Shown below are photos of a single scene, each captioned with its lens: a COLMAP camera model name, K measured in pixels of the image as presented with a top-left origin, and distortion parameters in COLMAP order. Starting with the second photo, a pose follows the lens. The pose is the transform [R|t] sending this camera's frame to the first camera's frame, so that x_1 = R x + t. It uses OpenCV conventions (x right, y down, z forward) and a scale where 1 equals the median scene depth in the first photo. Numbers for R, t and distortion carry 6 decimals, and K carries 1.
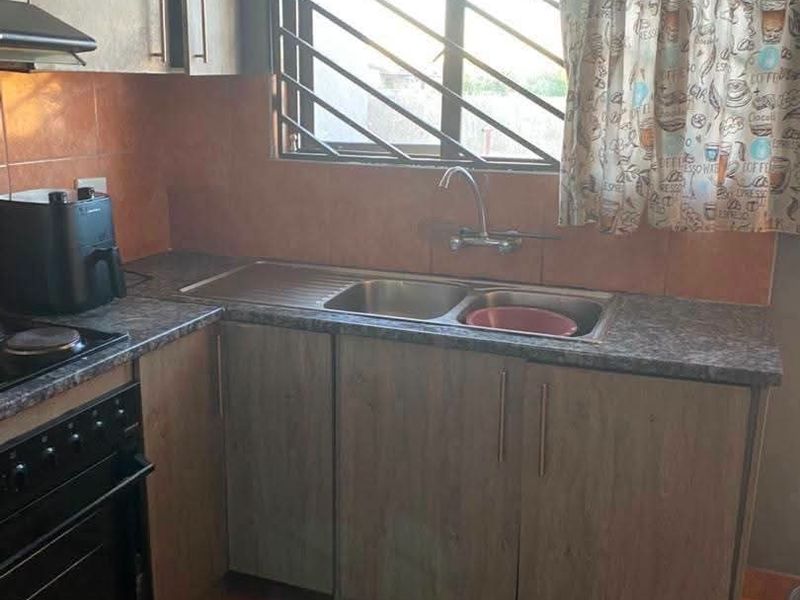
lens RADIAL K [[860.5, 0, 399.6], [0, 860.5, 328.9], [0, 0, 1]] dist [0.119888, -0.450455]
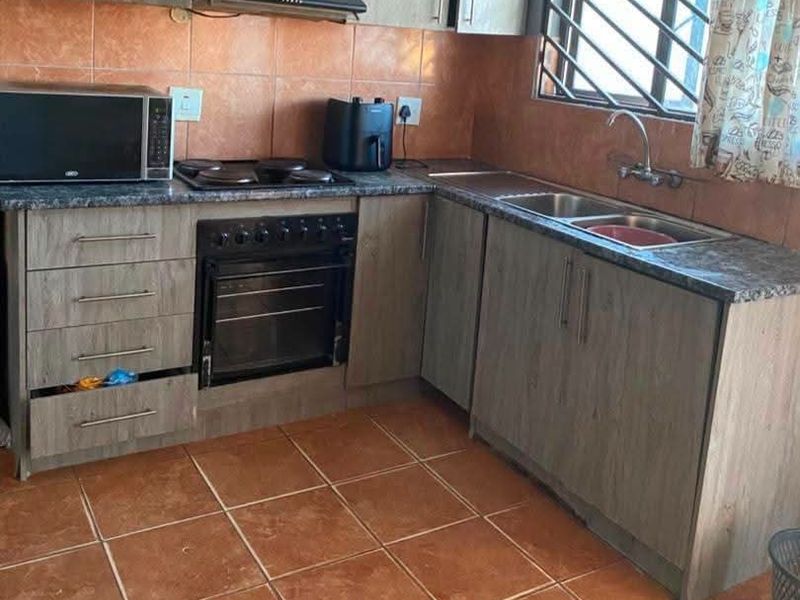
lens RADIAL K [[1066.9, 0, 400.0], [0, 1066.9, 300.0], [0, 0, 1]] dist [0.027495, -0.272572]
pose [[0.699342, 0.203010, -0.685352, 0.980241], [-0.247348, 0.968315, 0.034430, 0.109406], [0.670626, 0.145442, 0.727398, -0.320478]]
